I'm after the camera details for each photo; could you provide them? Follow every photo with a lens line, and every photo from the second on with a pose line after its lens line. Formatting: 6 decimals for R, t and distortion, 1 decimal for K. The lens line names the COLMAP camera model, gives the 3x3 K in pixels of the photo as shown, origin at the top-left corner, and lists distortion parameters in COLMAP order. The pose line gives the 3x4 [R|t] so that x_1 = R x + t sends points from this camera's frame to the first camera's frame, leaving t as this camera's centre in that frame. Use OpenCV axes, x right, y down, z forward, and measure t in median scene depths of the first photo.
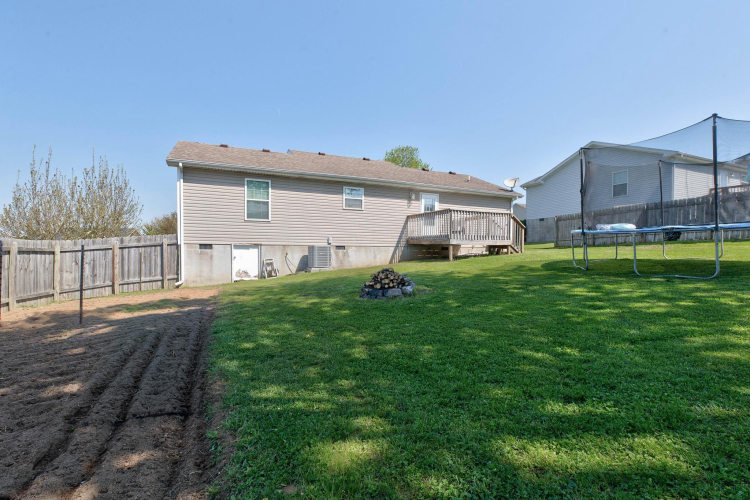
lens RADIAL K [[351.0, 0, 375.0], [0, 351.0, 250.0], [0, 0, 1]] dist [0.000742, 0.000108]
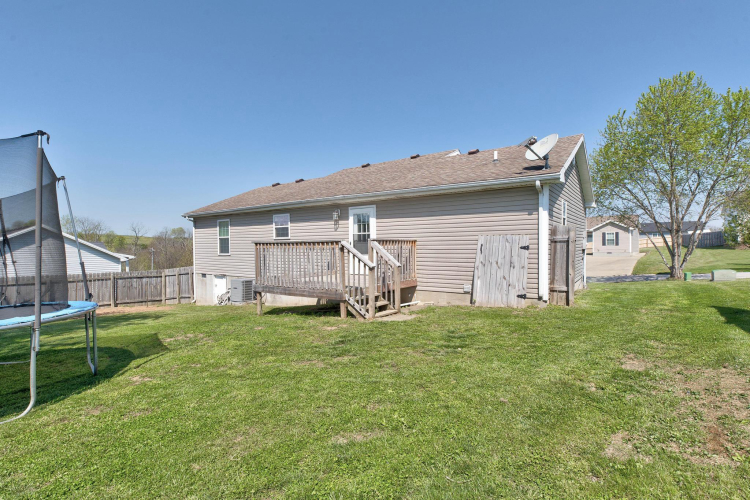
lens RADIAL K [[351.0, 0, 375.0], [0, 351.0, 250.0], [0, 0, 1]] dist [0.000742, 0.000108]
pose [[0.494958, -0.001938, -0.868915, 0.914003], [0.007071, 0.999973, 0.001798, -0.095667], [0.868888, -0.007034, 0.494959, 0.835171]]
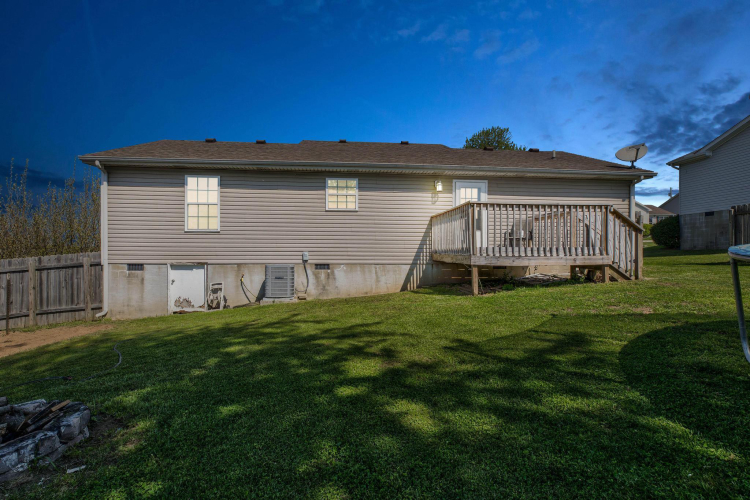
lens RADIAL K [[351.0, 0, 375.0], [0, 351.0, 250.0], [0, 0, 1]] dist [0.000742, 0.000108]
pose [[0.939772, -0.006420, -0.341740, 0.255019], [0.002586, 0.999929, -0.011673, -0.033841], [0.341791, 0.010086, 0.939722, 0.418489]]
